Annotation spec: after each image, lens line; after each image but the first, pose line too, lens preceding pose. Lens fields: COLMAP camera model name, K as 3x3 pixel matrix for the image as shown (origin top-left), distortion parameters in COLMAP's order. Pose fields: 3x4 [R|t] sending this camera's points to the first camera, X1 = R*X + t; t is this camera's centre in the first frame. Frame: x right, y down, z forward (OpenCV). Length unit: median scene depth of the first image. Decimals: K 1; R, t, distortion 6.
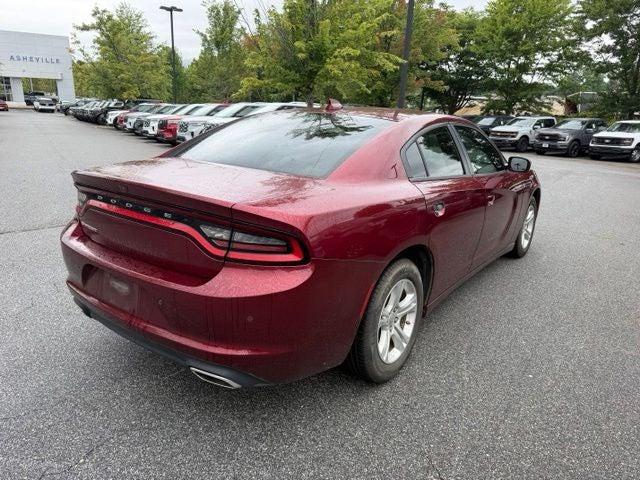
lens RADIAL K [[487.8, 0, 320.0], [0, 487.8, 240.0], [0, 0, 1]] dist [0.001201, 0.002524]
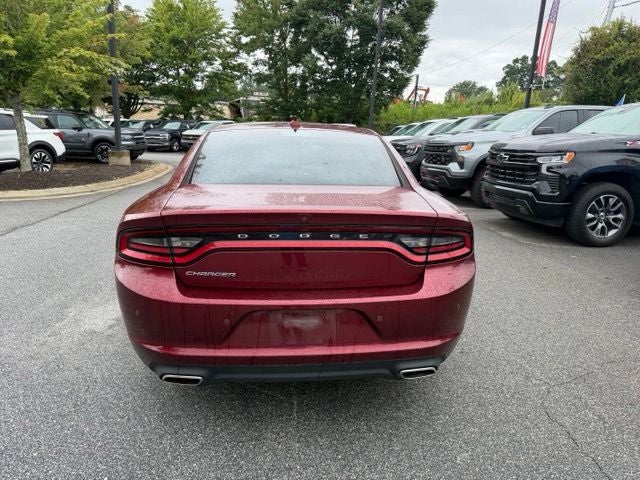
lens RADIAL K [[487.8, 0, 320.0], [0, 487.8, 240.0], [0, 0, 1]] dist [0.001201, 0.002524]
pose [[0.761899, -0.166144, 0.626024, -0.108265], [0.169179, 0.984035, 0.055259, -0.011853], [-0.625211, 0.063808, 0.777843, 0.026509]]
